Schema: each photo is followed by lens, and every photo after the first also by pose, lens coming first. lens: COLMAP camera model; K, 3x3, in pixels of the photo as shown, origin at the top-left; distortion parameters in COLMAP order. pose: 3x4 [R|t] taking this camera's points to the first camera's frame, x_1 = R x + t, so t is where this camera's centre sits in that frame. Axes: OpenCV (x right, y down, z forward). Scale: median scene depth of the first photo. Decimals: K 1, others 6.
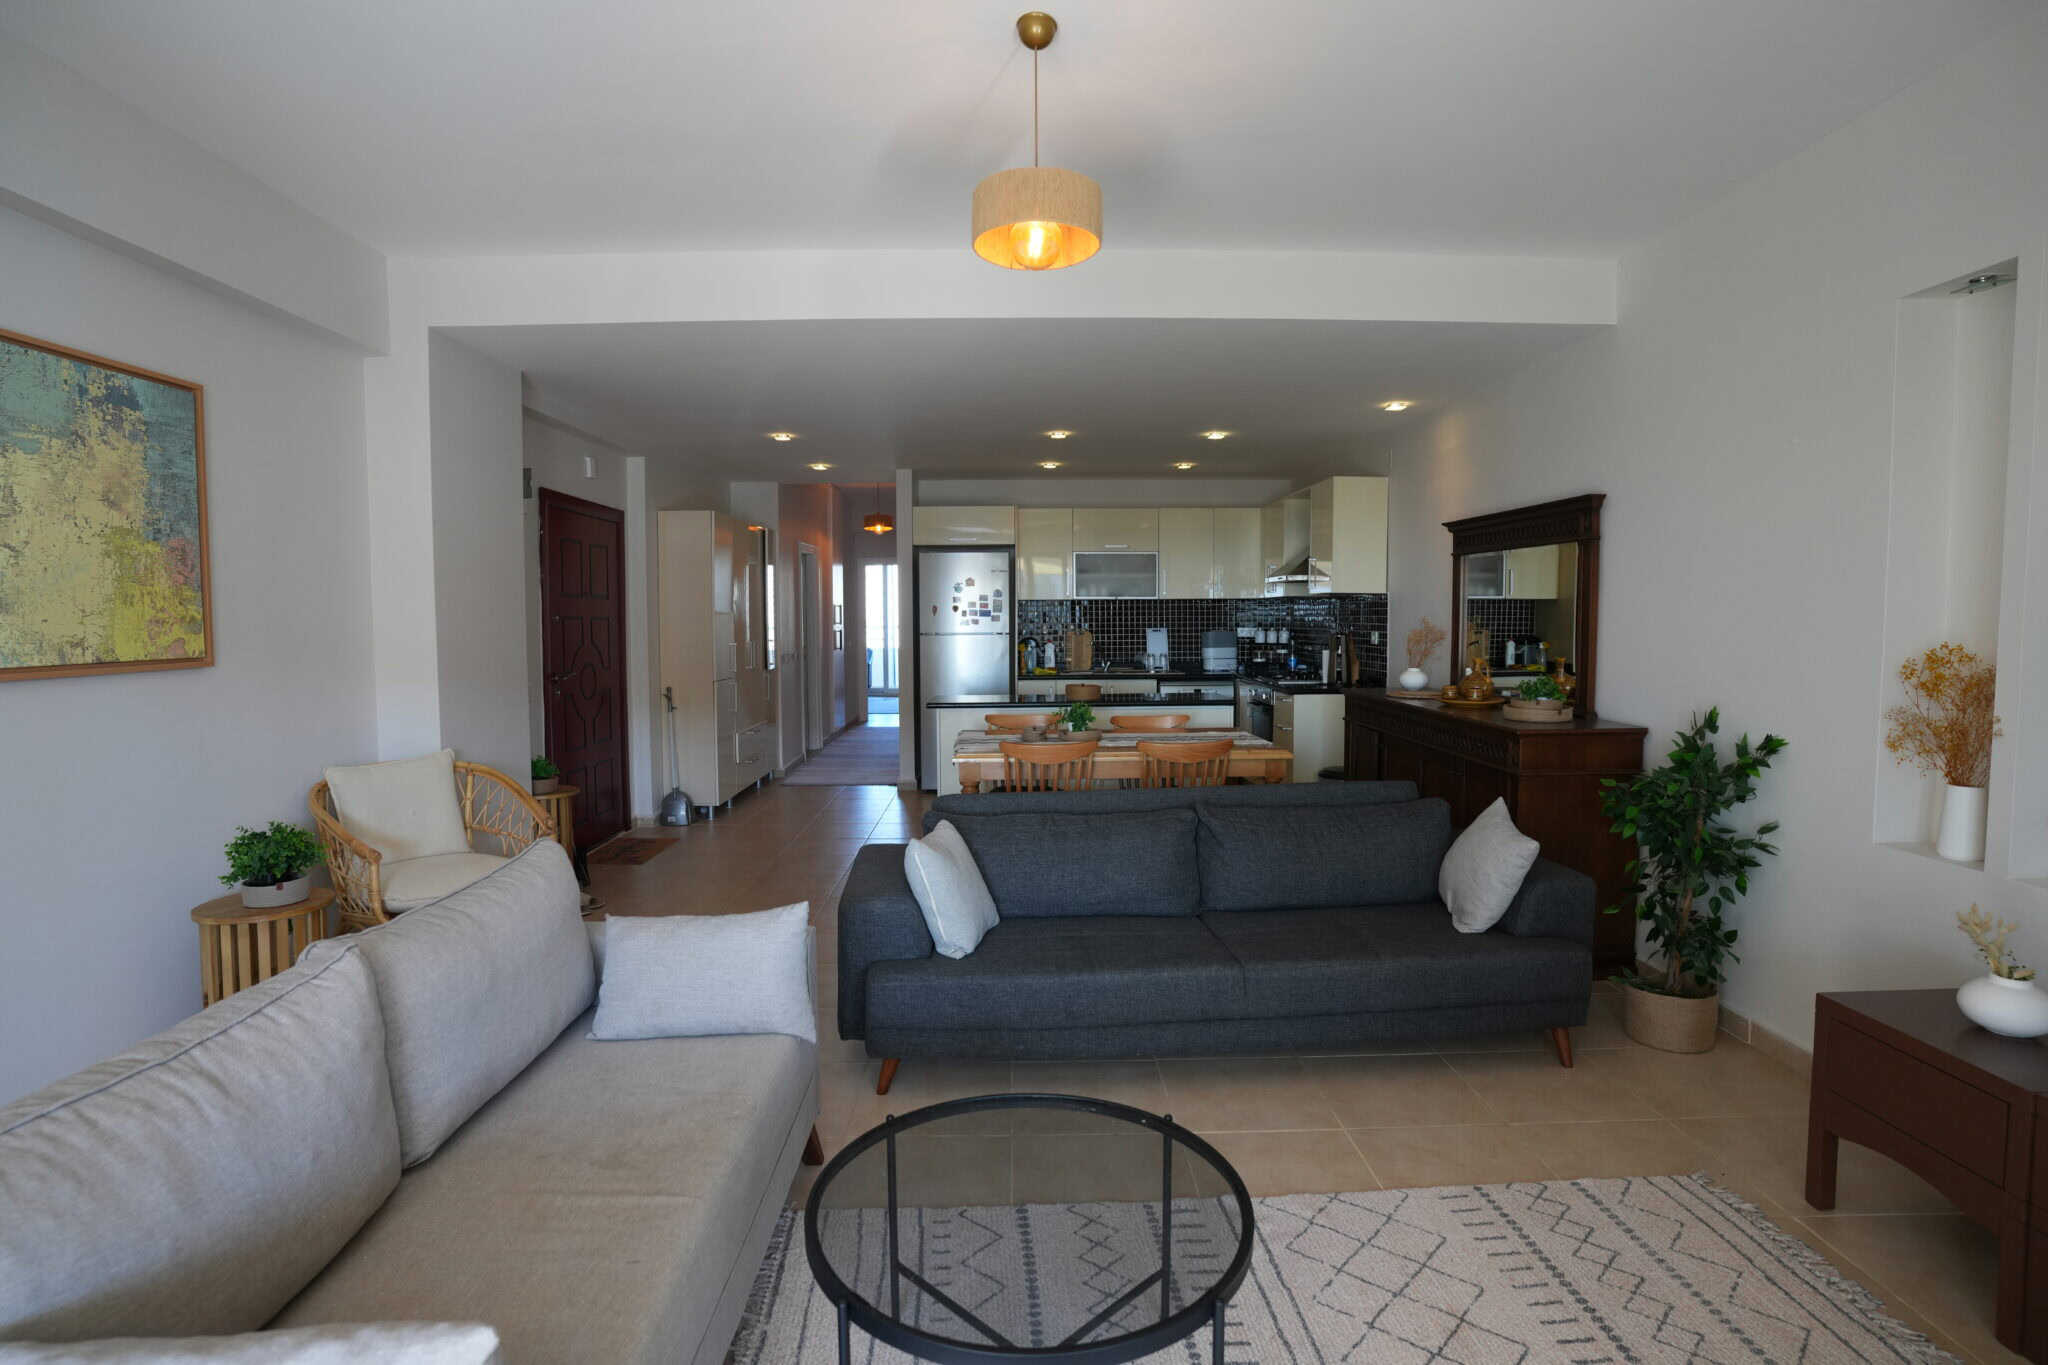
lens RADIAL K [[1001.6, 0, 1017.7], [0, 1001.6, 675.8], [0, 0, 1]] dist [-0.082672, 0.038928]
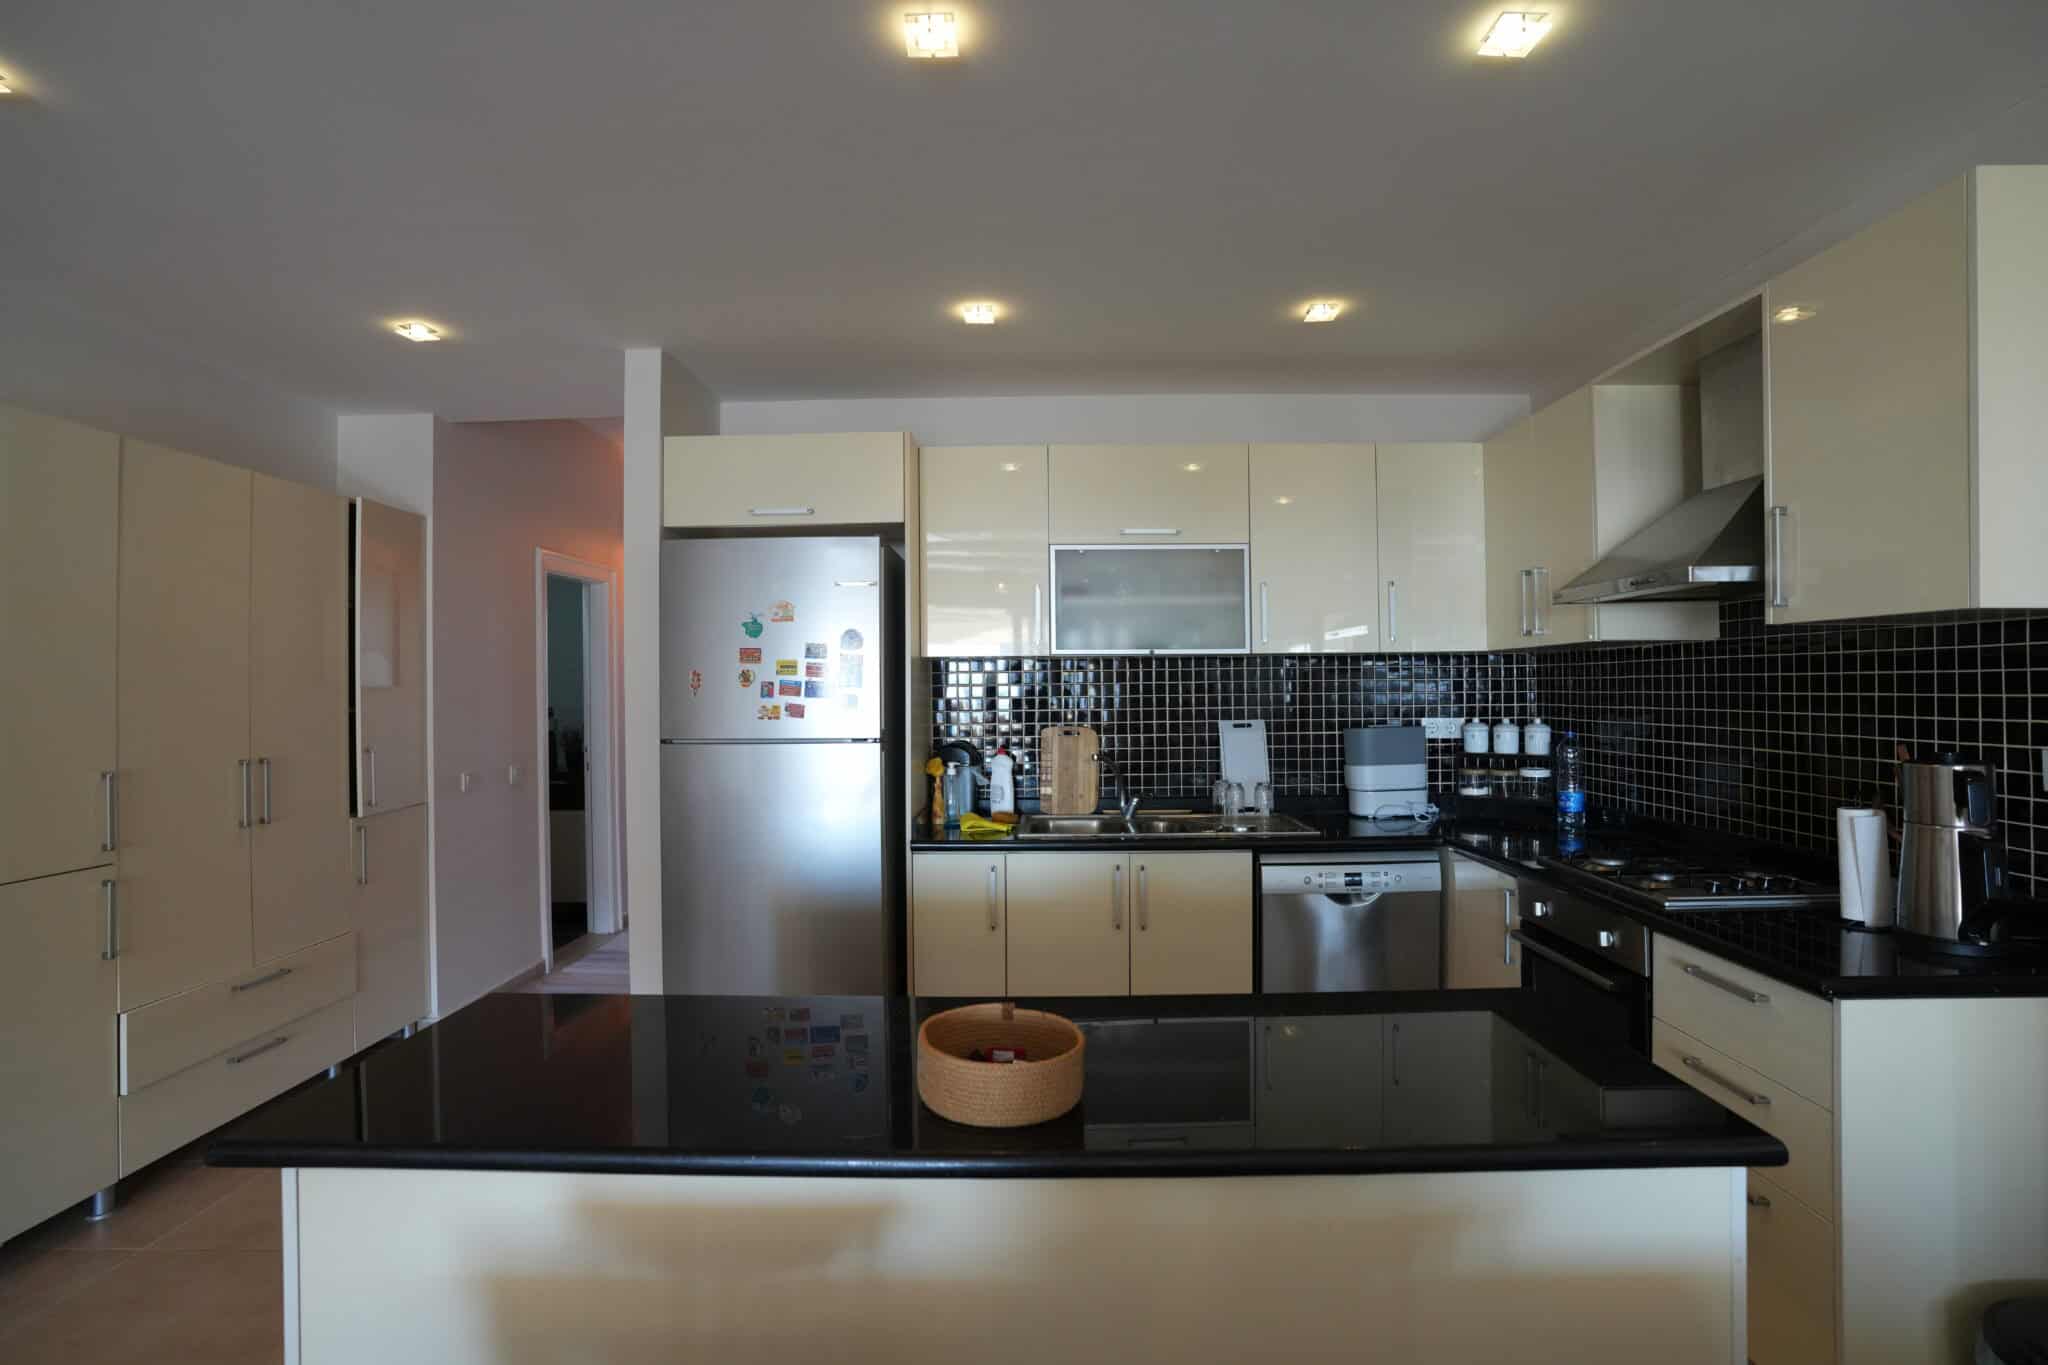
lens RADIAL K [[1002.6, 0, 1020.4], [0, 1002.6, 683.4], [0, 0, 1]] dist [-0.083712, 0.039607]
pose [[0.999659, -0.003964, -0.025829, 0.110742], [0.002265, 0.997851, -0.065480, -0.075870], [0.026033, 0.065399, 0.997520, 1.189298]]
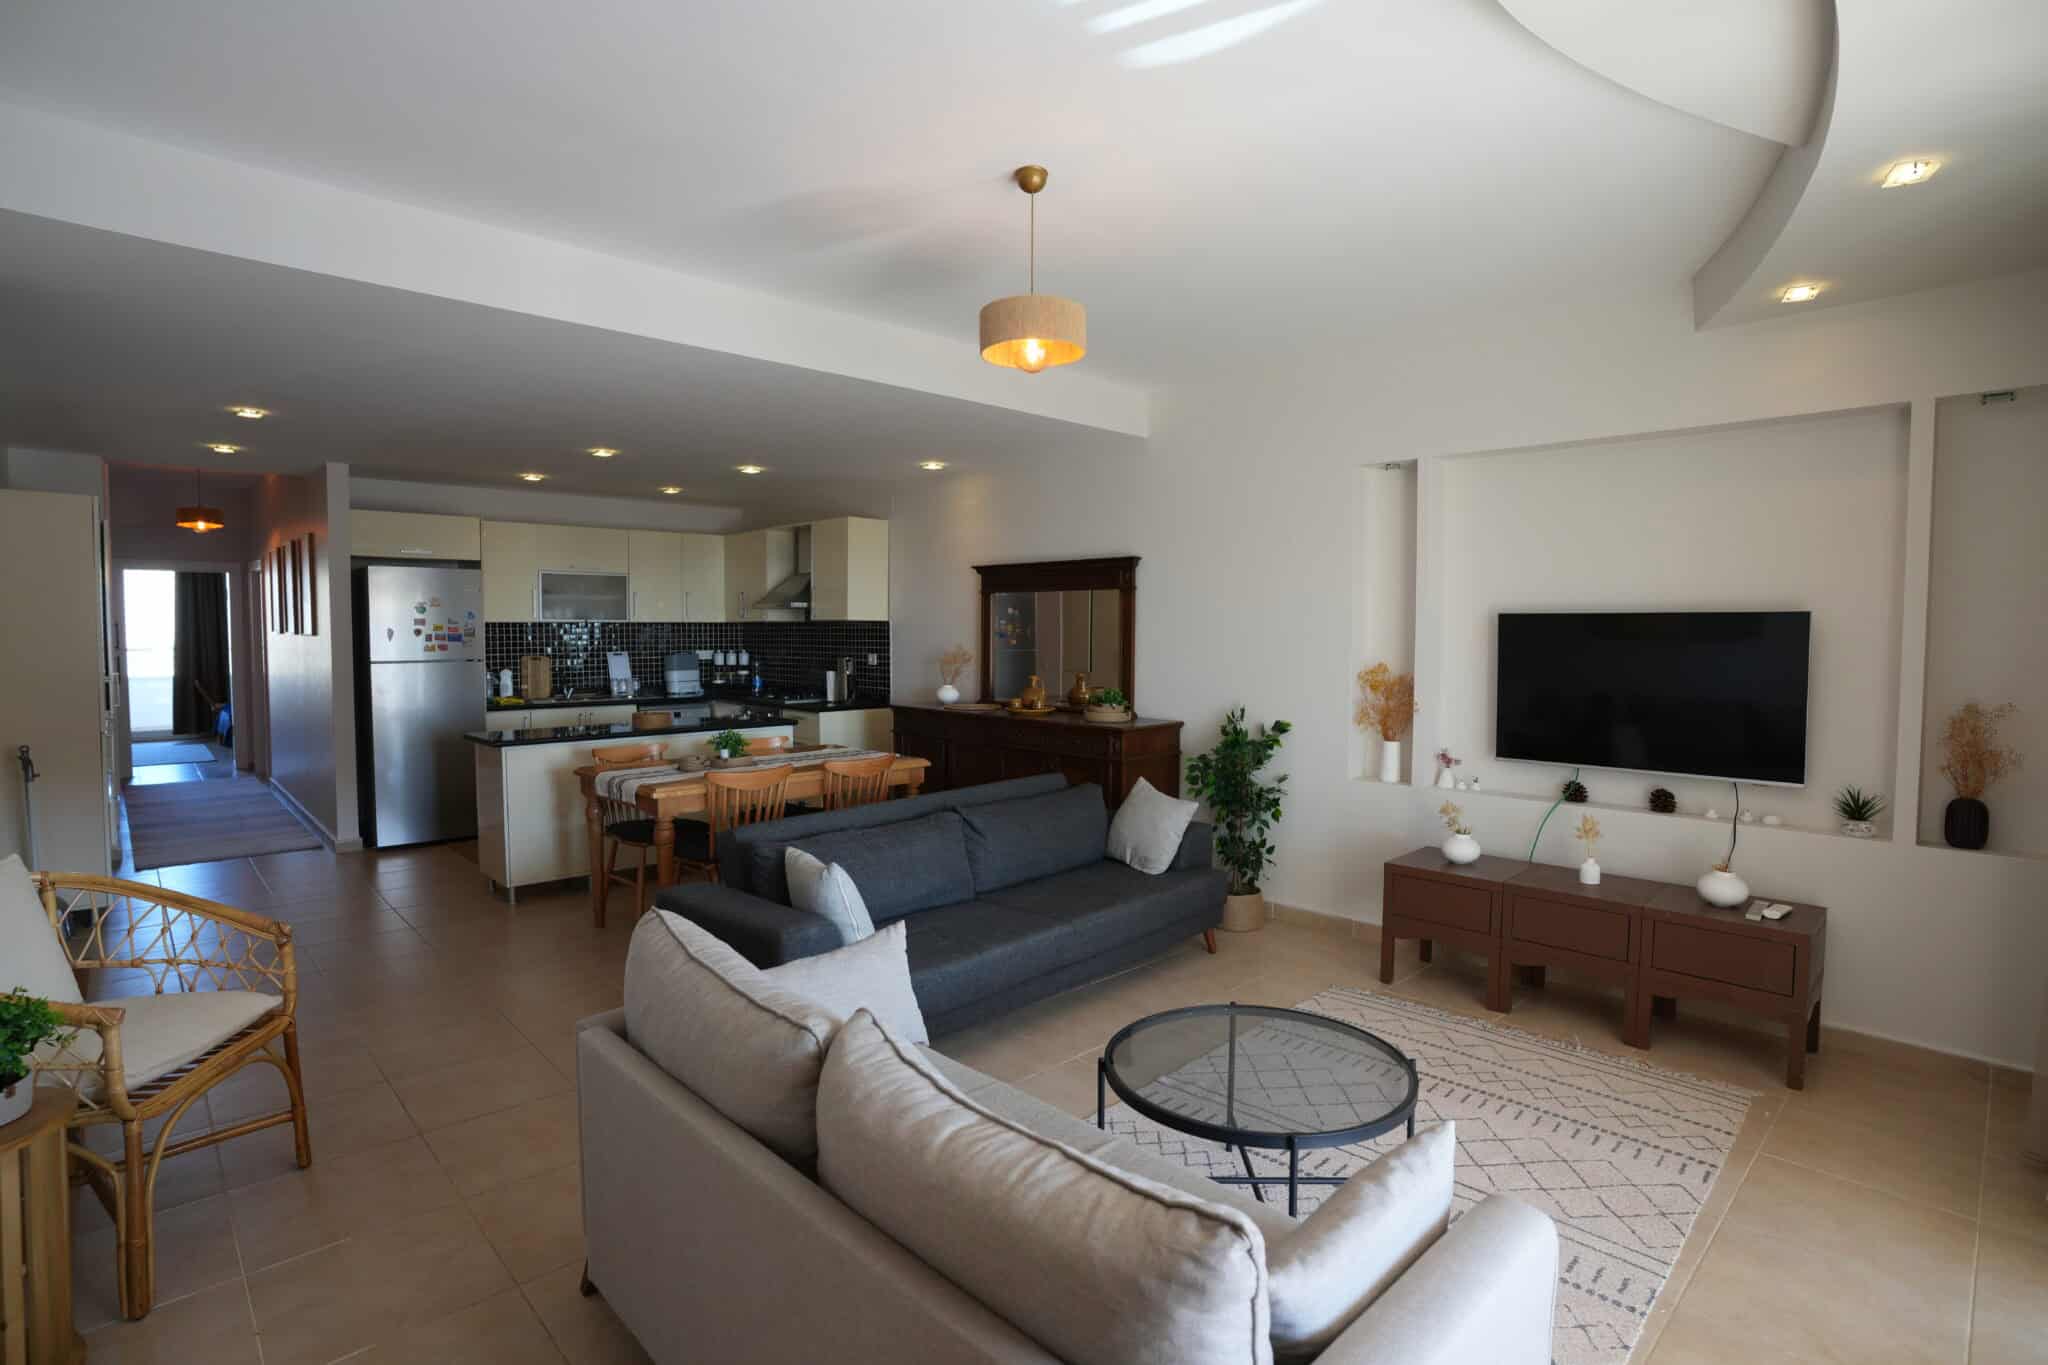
lens RADIAL K [[1002.6, 0, 1020.4], [0, 1002.6, 683.4], [0, 0, 1]] dist [-0.083712, 0.039607]
pose [[0.730351, -0.030490, 0.682391, -0.502927], [0.035654, 0.999343, 0.006493, -0.020193], [-0.682140, 0.019588, 0.730959, 0.066180]]
